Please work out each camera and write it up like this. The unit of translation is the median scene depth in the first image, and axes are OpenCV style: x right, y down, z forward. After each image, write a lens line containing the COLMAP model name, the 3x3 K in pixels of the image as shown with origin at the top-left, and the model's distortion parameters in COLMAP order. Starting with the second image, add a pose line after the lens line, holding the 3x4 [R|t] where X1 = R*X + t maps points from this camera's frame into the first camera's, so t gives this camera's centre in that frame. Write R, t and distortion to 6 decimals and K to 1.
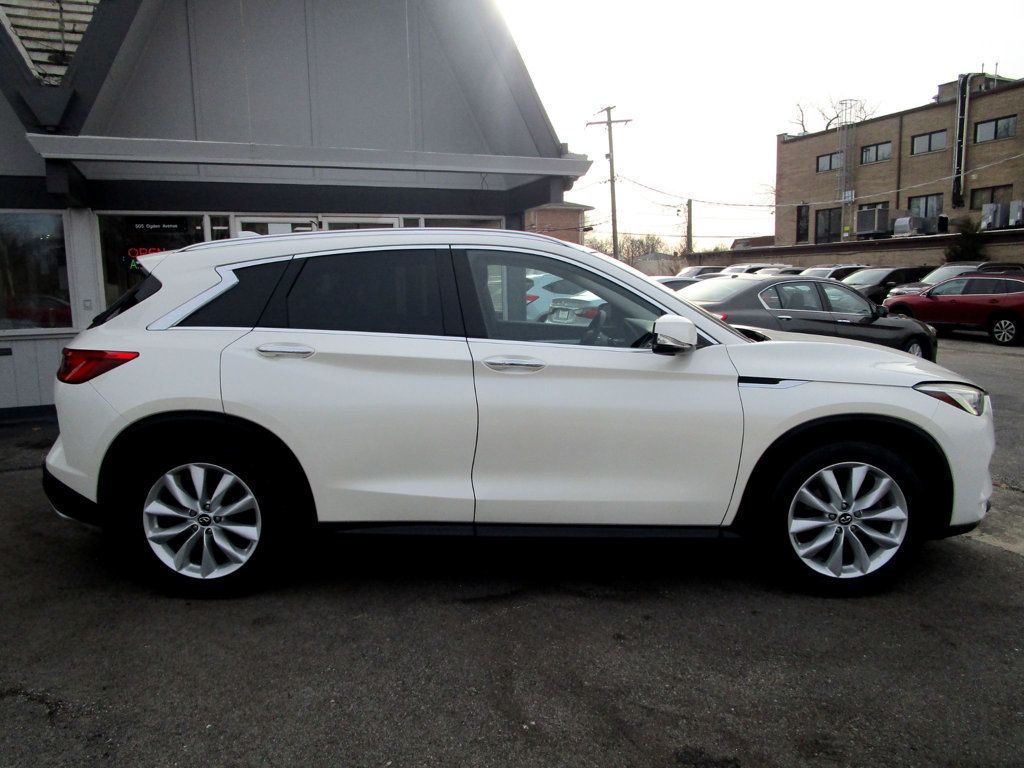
lens RADIAL K [[736.1, 0, 503.6], [0, 736.1, 389.1], [0, 0, 1]] dist [-0.028969, 0.011299]
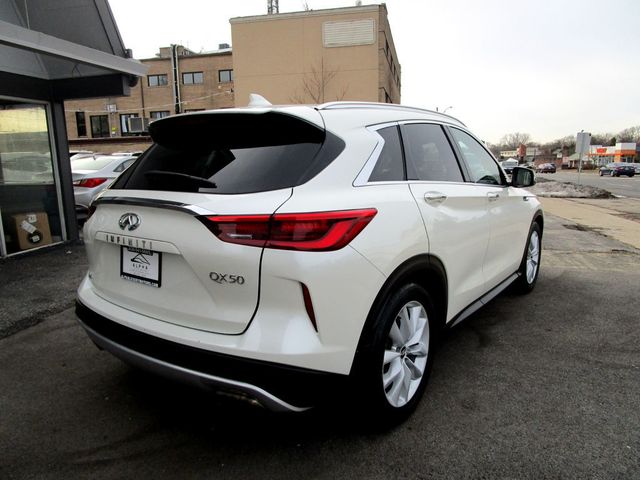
lens RADIAL K [[460.1, 0, 314.8], [0, 460.1, 243.2], [0, 0, 1]] dist [-0.028969, 0.011299]
pose [[0.587274, -0.142483, 0.796748, -0.120195], [0.122014, 0.988719, 0.086878, -0.007813], [-0.800138, 0.046193, 0.598034, 0.079175]]
